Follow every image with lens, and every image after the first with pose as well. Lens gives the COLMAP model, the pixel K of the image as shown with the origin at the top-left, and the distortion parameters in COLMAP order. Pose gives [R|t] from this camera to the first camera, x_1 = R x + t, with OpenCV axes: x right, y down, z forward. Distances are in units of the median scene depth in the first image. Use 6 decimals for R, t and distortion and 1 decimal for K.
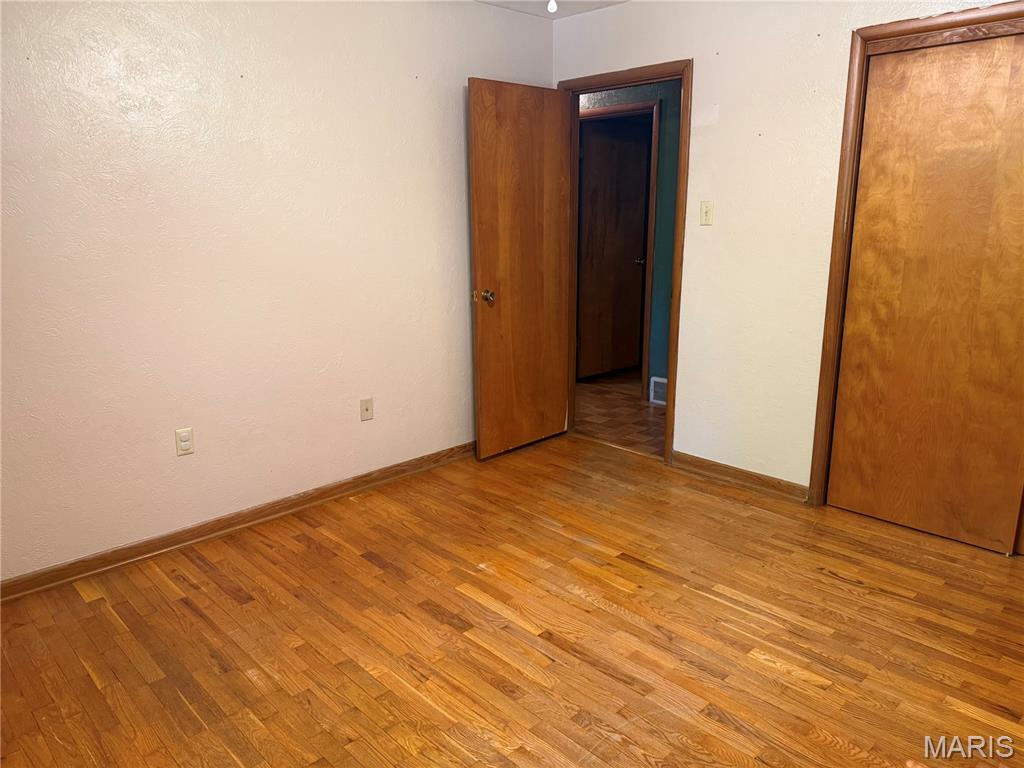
lens RADIAL K [[719.2, 0, 514.4], [0, 719.2, 384.0], [0, 0, 1]] dist [0.056085, -0.061434]
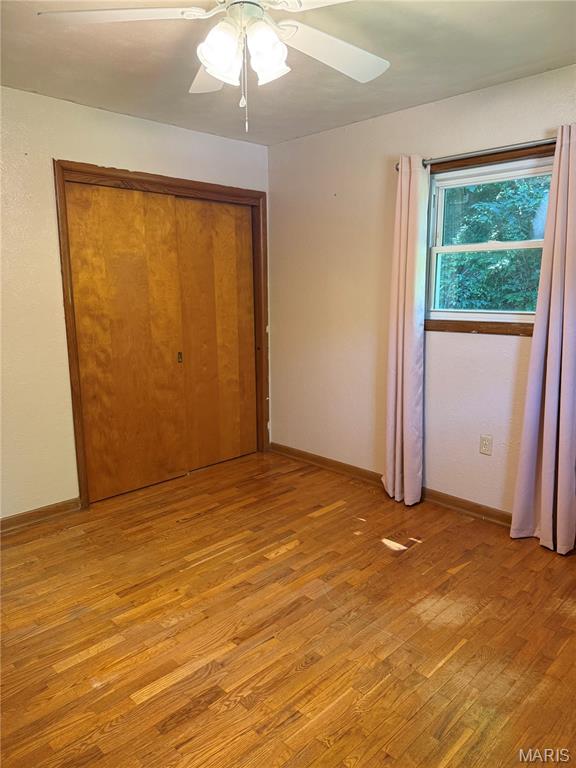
lens RADIAL K [[539.4, 0, 288.2], [0, 539.4, 383.6], [0, 0, 1]] dist [0.056085, -0.061434]
pose [[-0.007511, -0.171342, 0.985183, -0.630471], [0.242338, 0.955530, 0.168033, -0.151585], [-0.970163, 0.240010, 0.034346, 0.653554]]
